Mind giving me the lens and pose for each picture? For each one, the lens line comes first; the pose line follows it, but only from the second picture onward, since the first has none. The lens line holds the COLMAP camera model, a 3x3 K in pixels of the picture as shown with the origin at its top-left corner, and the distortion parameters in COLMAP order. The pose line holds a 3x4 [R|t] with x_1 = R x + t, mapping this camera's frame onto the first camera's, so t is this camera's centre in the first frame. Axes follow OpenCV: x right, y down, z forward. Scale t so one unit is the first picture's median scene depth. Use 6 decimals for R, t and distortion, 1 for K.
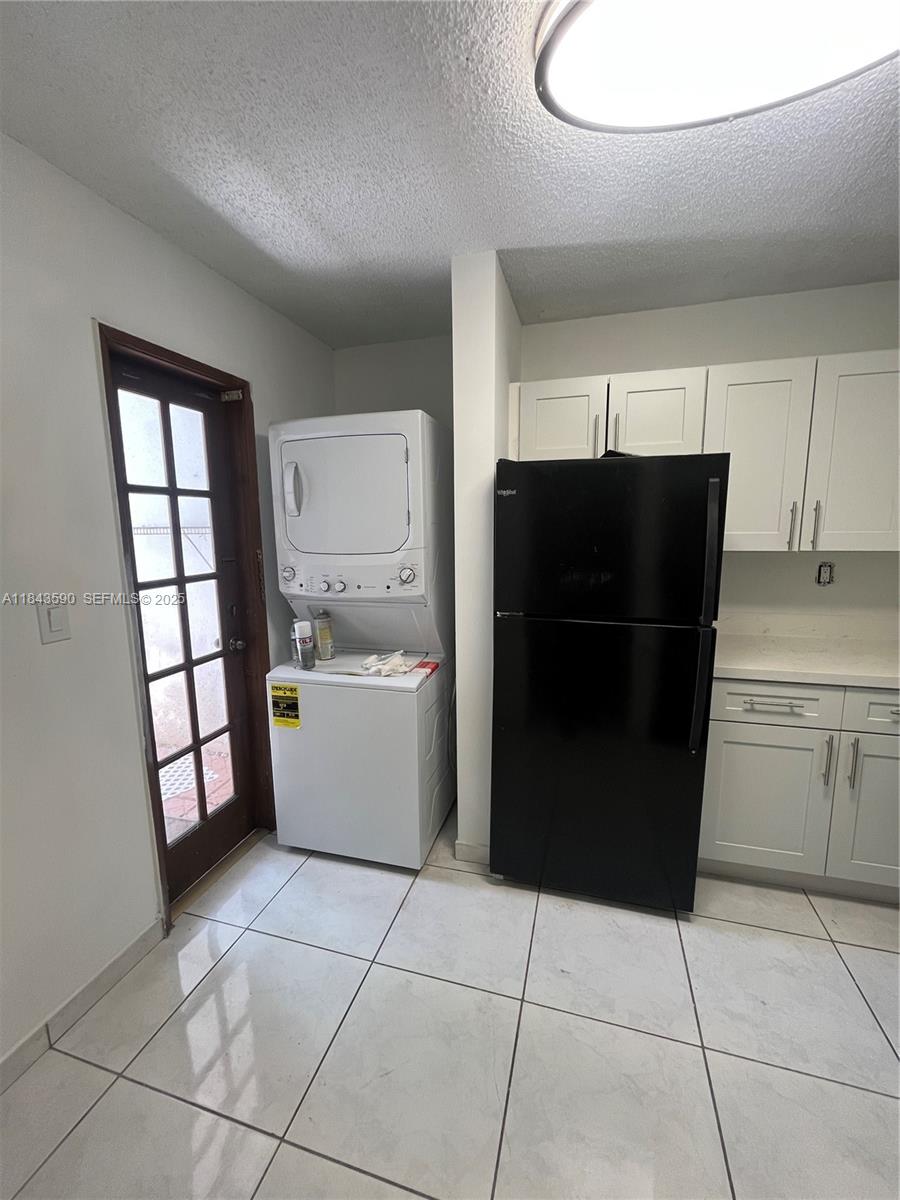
lens RADIAL K [[487.2, 0, 450.0], [0, 487.2, 600.0], [0, 0, 1]] dist [-0.000243, 0.000043]
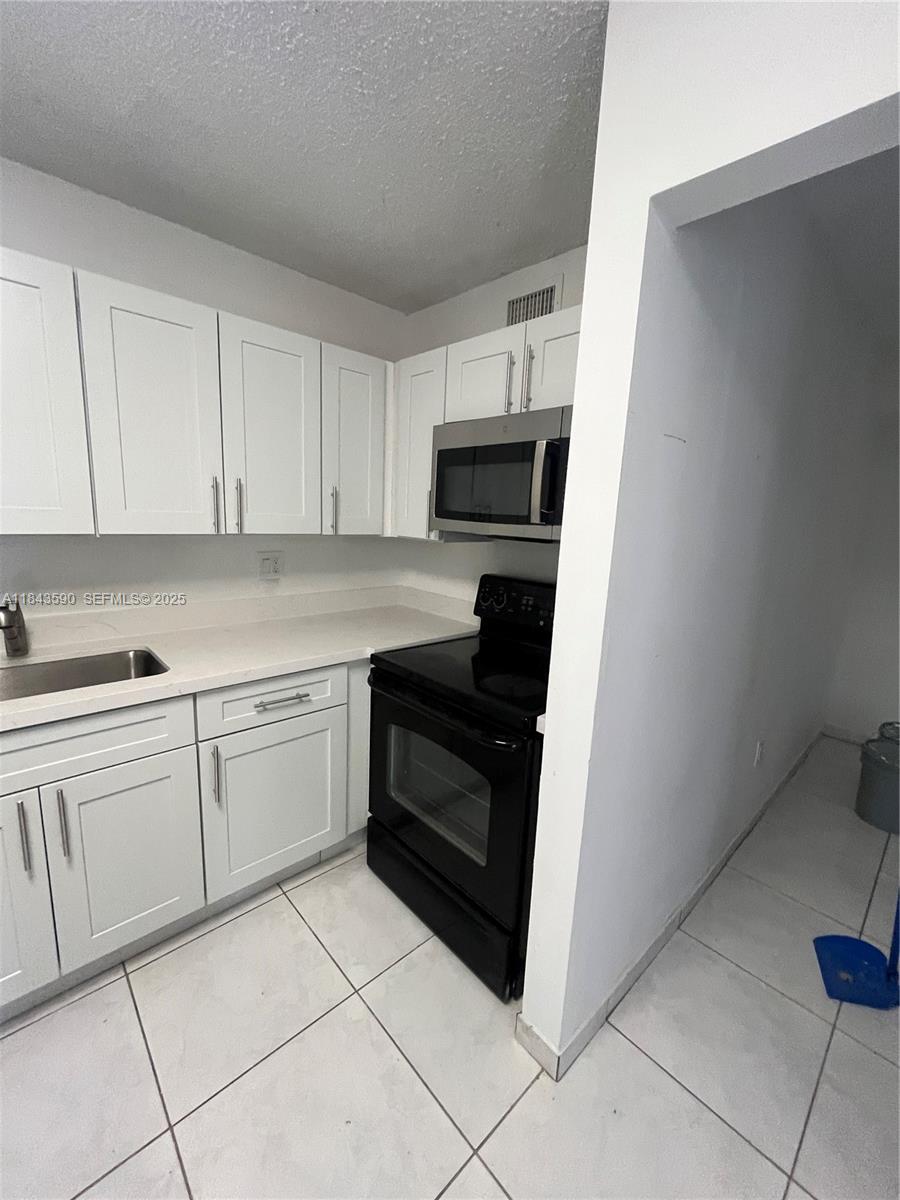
lens RADIAL K [[487.2, 0, 450.0], [0, 487.2, 600.0], [0, 0, 1]] dist [-0.000243, 0.000043]
pose [[0.756896, -0.074585, 0.649265, 0.452750], [0.052267, 0.997192, 0.053622, -0.004639], [-0.651442, -0.006651, 0.758669, 0.045592]]
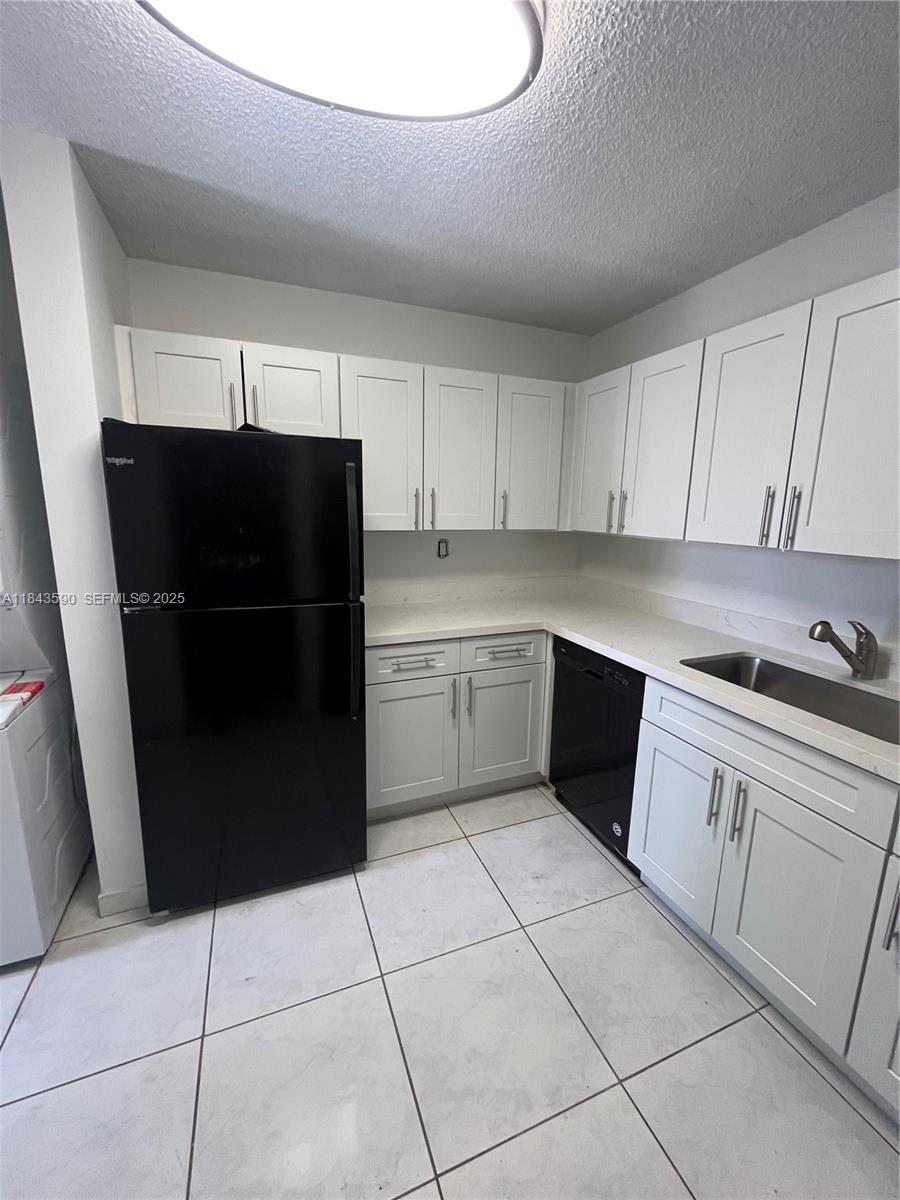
lens RADIAL K [[487.2, 0, 450.0], [0, 487.2, 600.0], [0, 0, 1]] dist [-0.000243, 0.000043]
pose [[0.792045, -0.094110, 0.603166, 0.037844], [0.069192, 0.995518, 0.064468, -0.003246], [-0.606529, -0.009327, 0.795006, 0.015523]]
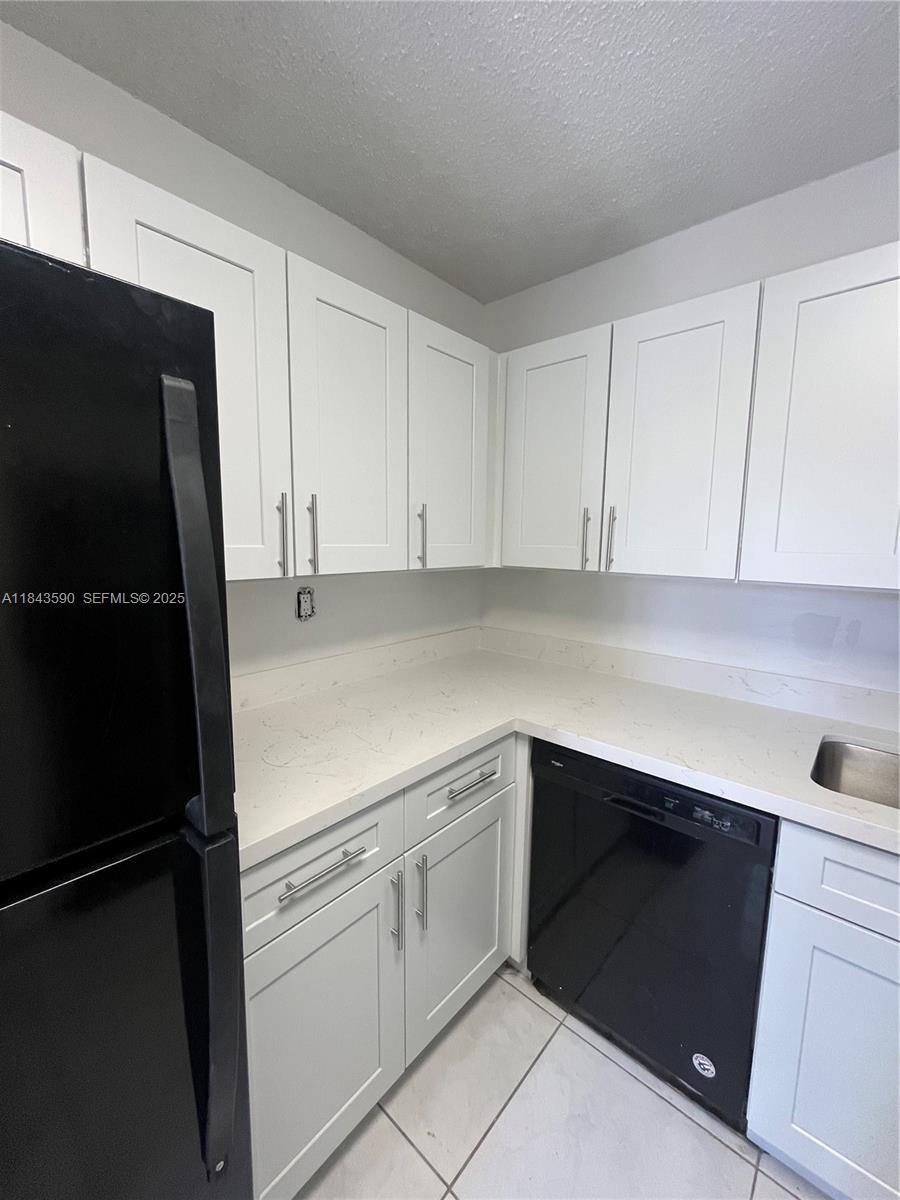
lens RADIAL K [[487.2, 0, 450.0], [0, 487.2, 600.0], [0, 0, 1]] dist [-0.000243, 0.000043]
pose [[0.429574, -0.099158, 0.897571, 0.265406], [0.120073, 0.991399, 0.052057, -0.084394], [-0.895013, 0.085412, 0.437786, 0.593546]]
